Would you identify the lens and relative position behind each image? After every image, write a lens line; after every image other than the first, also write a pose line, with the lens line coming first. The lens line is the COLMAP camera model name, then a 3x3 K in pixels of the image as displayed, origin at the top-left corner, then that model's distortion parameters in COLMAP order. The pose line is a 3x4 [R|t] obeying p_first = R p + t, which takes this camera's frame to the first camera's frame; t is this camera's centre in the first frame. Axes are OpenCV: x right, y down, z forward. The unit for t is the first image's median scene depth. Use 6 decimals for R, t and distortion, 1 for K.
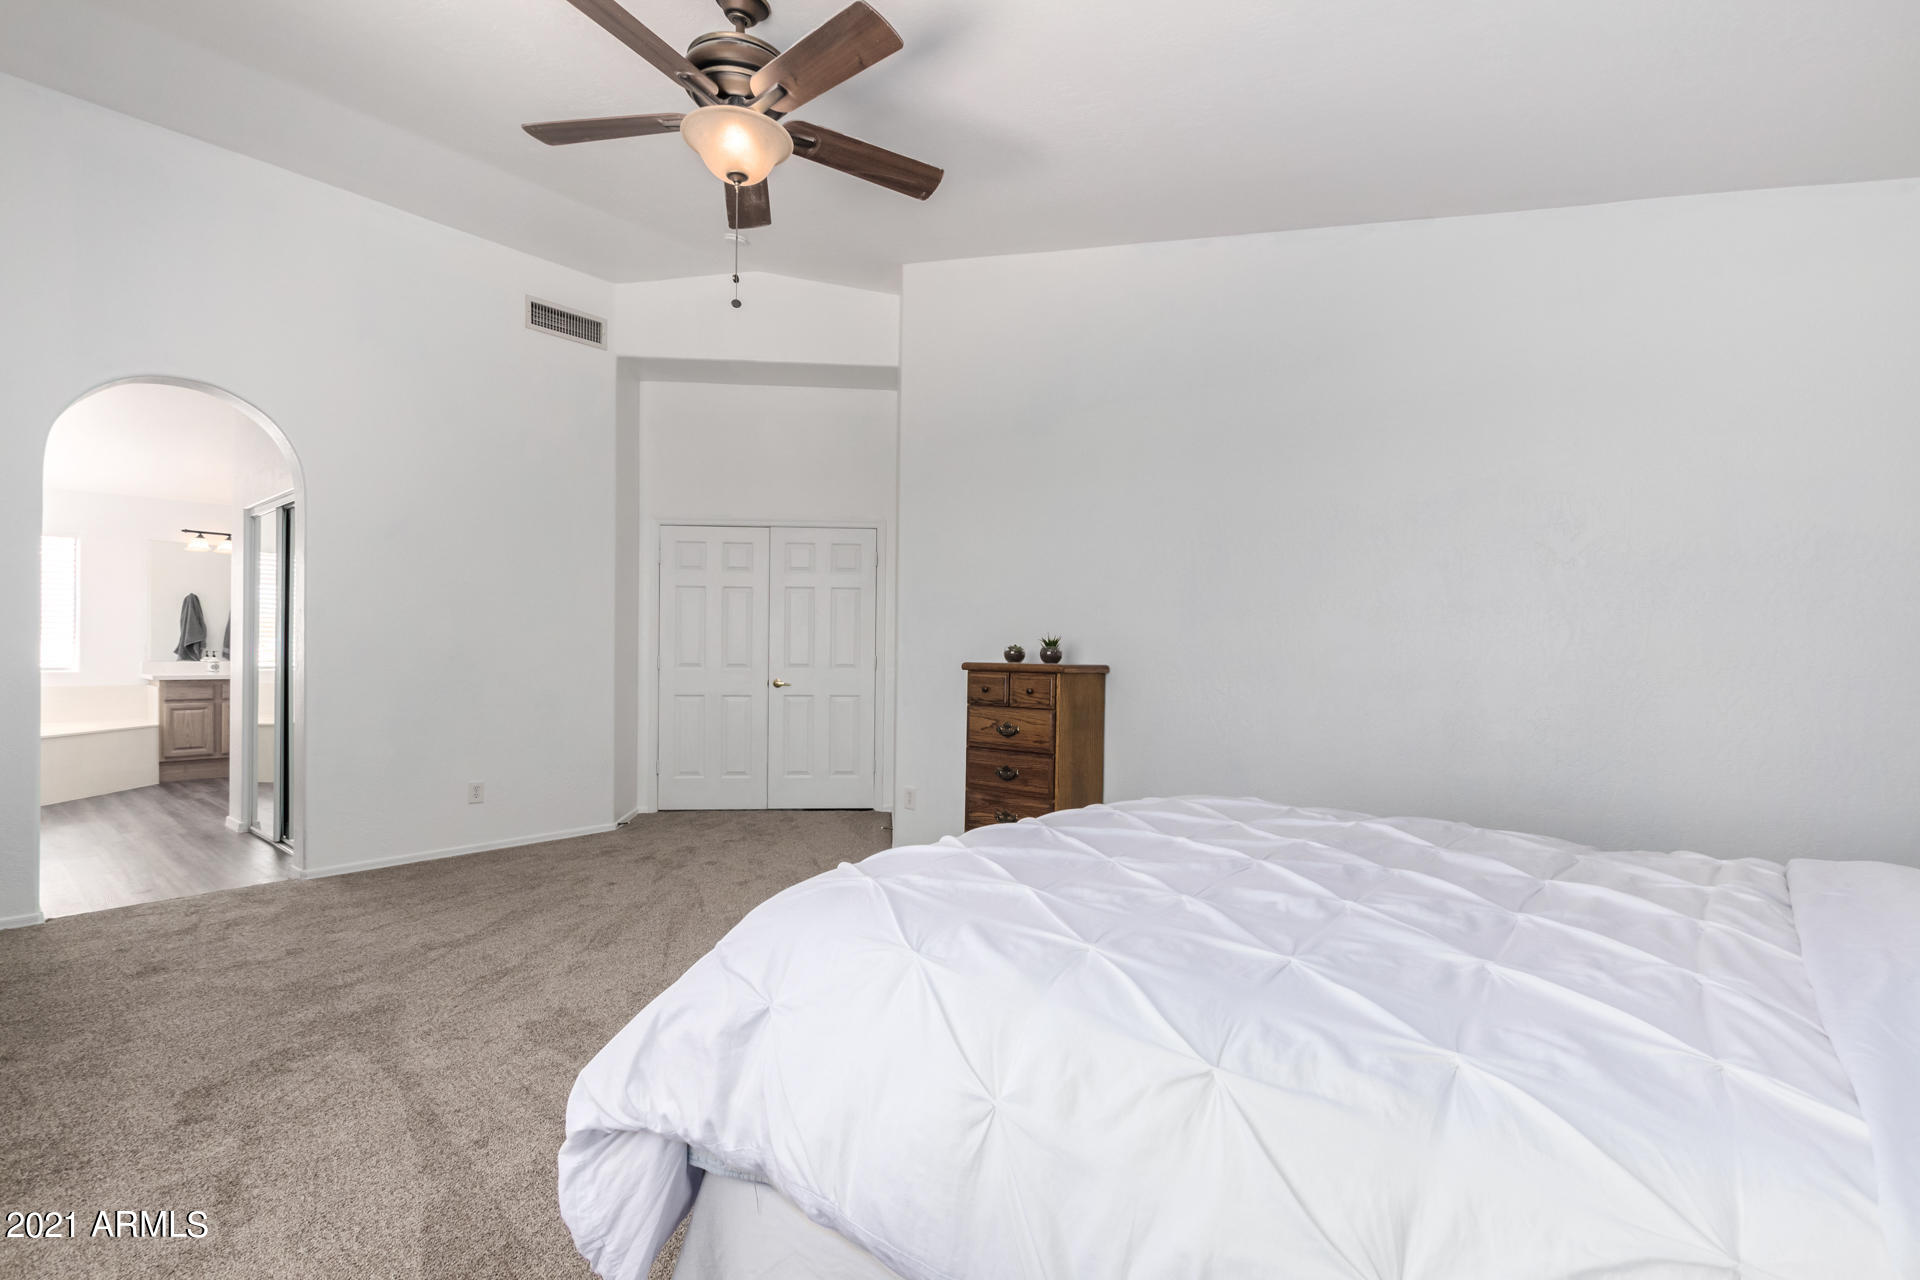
lens RADIAL K [[877.5, 0, 961.5], [0, 877.5, 646.1], [0, 0, 1]] dist [0.001575, -0.000808]
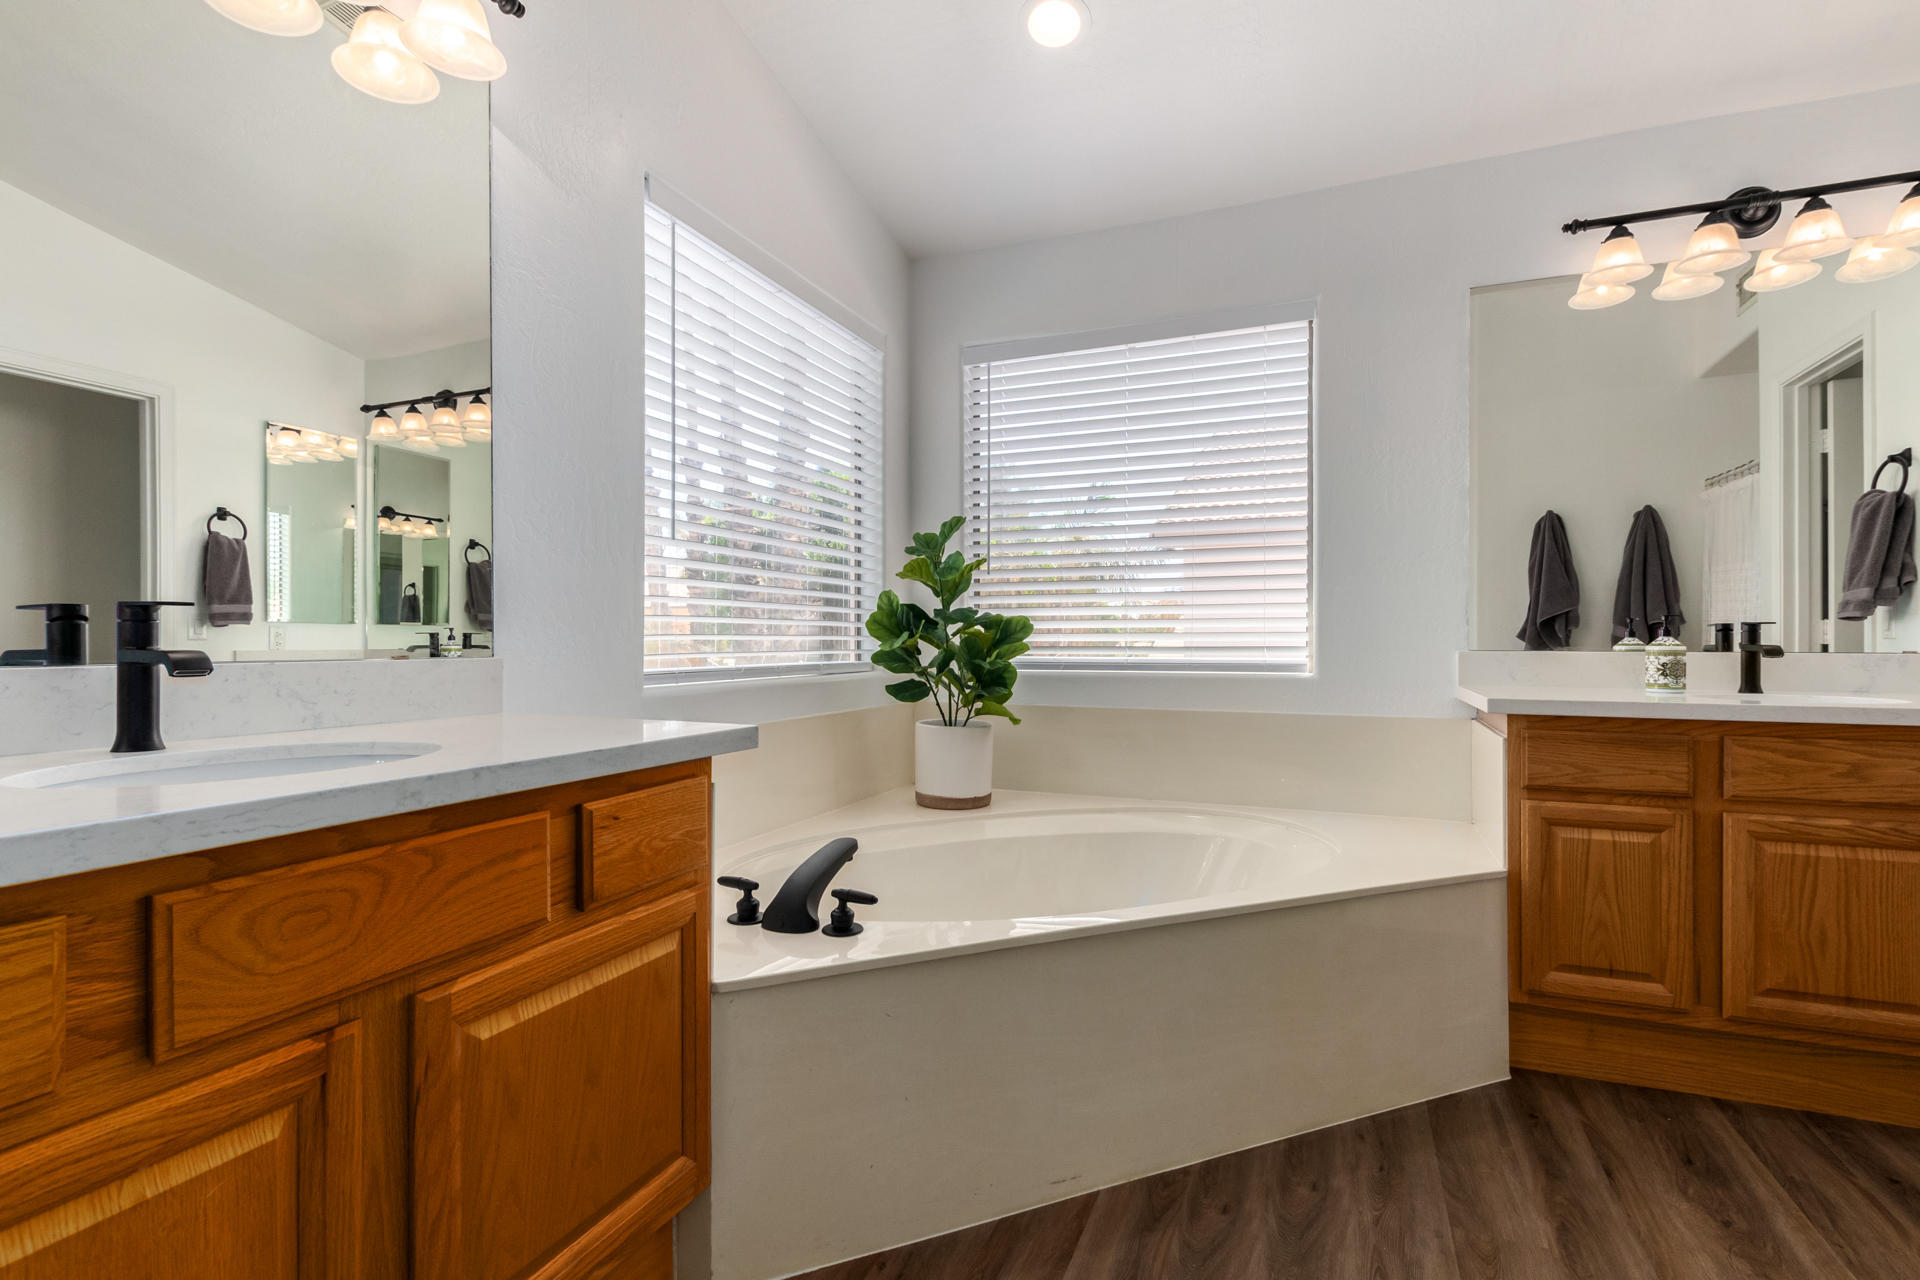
lens RADIAL K [[877.5, 0, 961.5], [0, 877.5, 646.1], [0, 0, 1]] dist [0.001575, -0.000808]
pose [[0.298711, -0.006531, -0.954321, -0.675598], [0.001130, 0.999978, -0.006490, 0.018100], [0.954343, 0.000860, 0.298712, 0.725483]]
